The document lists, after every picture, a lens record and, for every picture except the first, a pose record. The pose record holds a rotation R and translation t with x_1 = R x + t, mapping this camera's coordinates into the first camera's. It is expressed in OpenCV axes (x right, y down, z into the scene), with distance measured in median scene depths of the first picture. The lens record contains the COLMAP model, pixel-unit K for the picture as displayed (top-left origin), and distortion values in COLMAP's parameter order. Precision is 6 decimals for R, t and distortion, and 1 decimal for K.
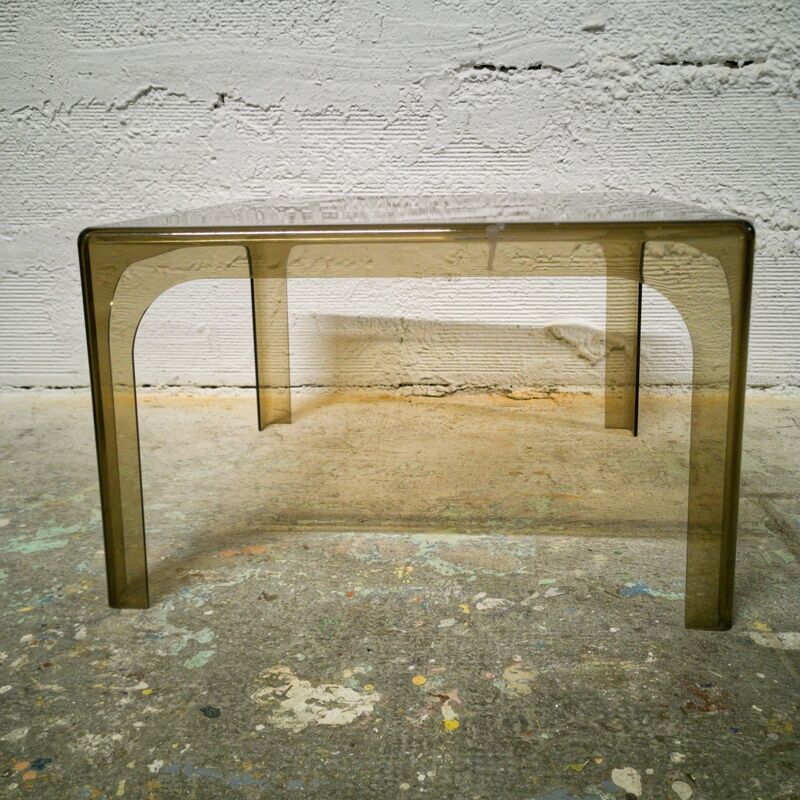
lens RADIAL K [[863.8, 0, 404.1], [0, 863.8, 385.1], [0, 0, 1]] dist [0.023674, 0.000000]
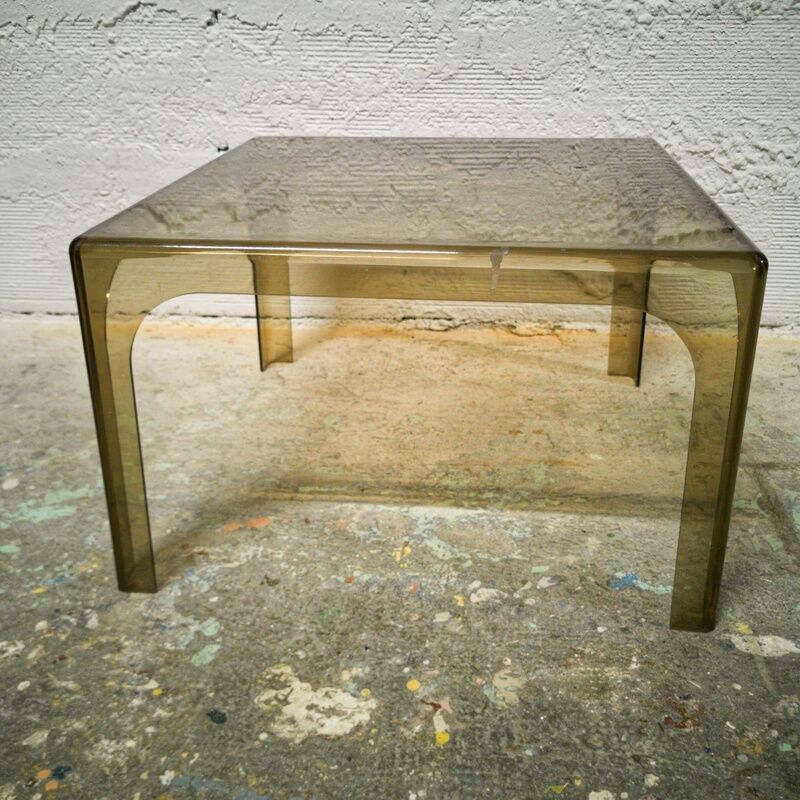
lens RADIAL K [[863.8, 0, 401.9], [0, 863.8, 394.2], [0, 0, 1]] dist [0.023674, 0.000000]
pose [[0.999866, 0.014465, -0.007693, 0.003660], [-0.012839, 0.983483, 0.180545, -0.114137], [0.010178, -0.180422, 0.983537, 0.013650]]
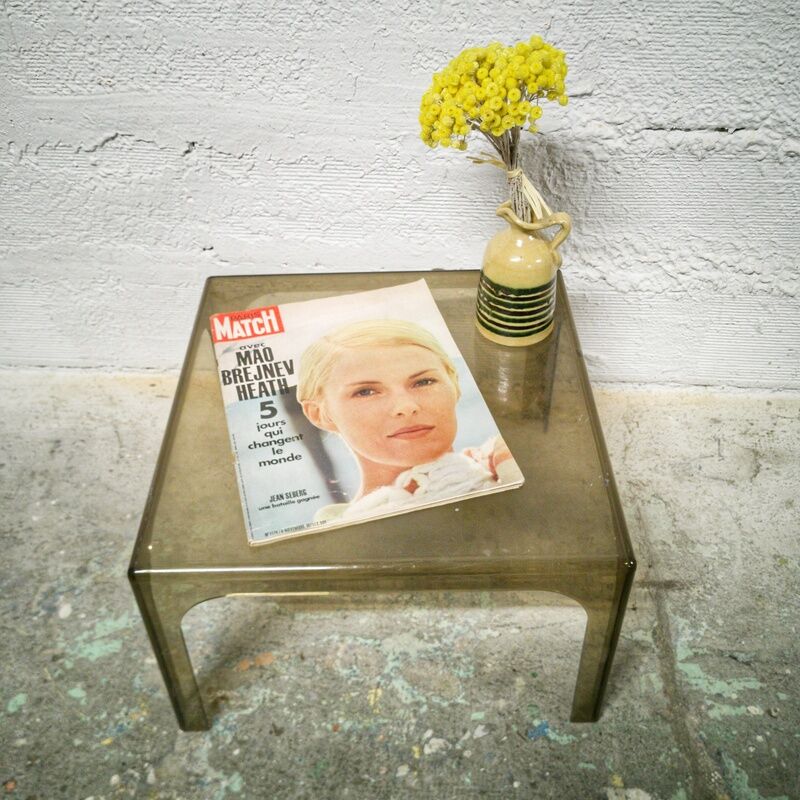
lens RADIAL K [[863.8, 0, 400.7], [0, 863.8, 395.5], [0, 0, 1]] dist [0.023674, 0.000000]
pose [[0.999980, 0.006231, 0.000706, 0.026581], [-0.005799, 0.876063, 0.482161, -0.624754], [0.002386, -0.482156, 0.876082, 0.021206]]
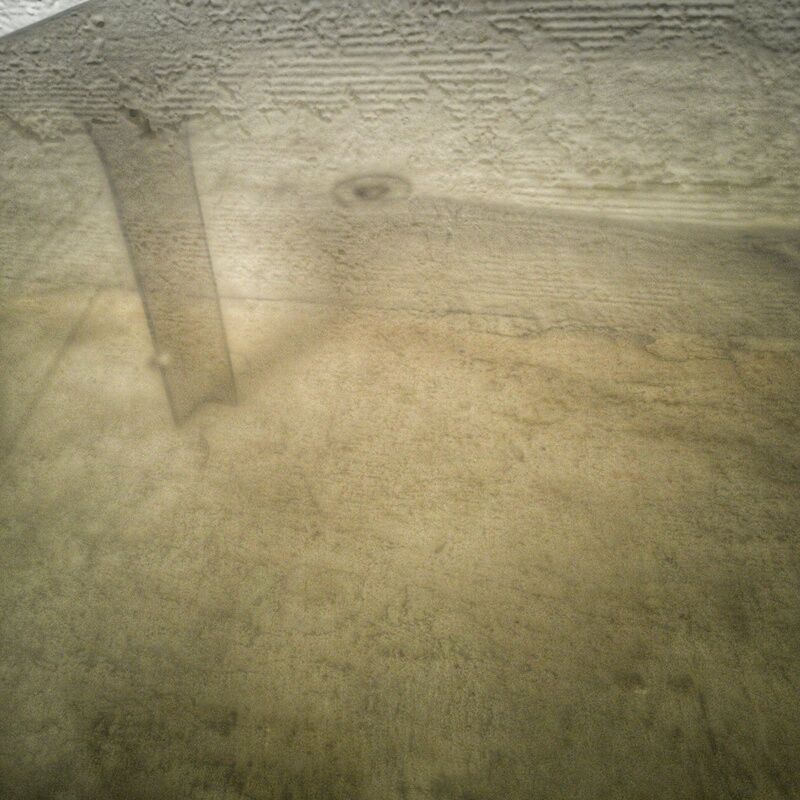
lens RADIAL K [[865.4, 0, 385.1], [0, 865.4, 360.0], [0, 0, 1]] dist [0.020746, 0.000000]
pose [[0.981986, 0.065558, -0.177216, 0.069091], [-0.000266, 0.938361, 0.345657, -0.200574], [0.188953, -0.339383, 0.921475, 0.571603]]
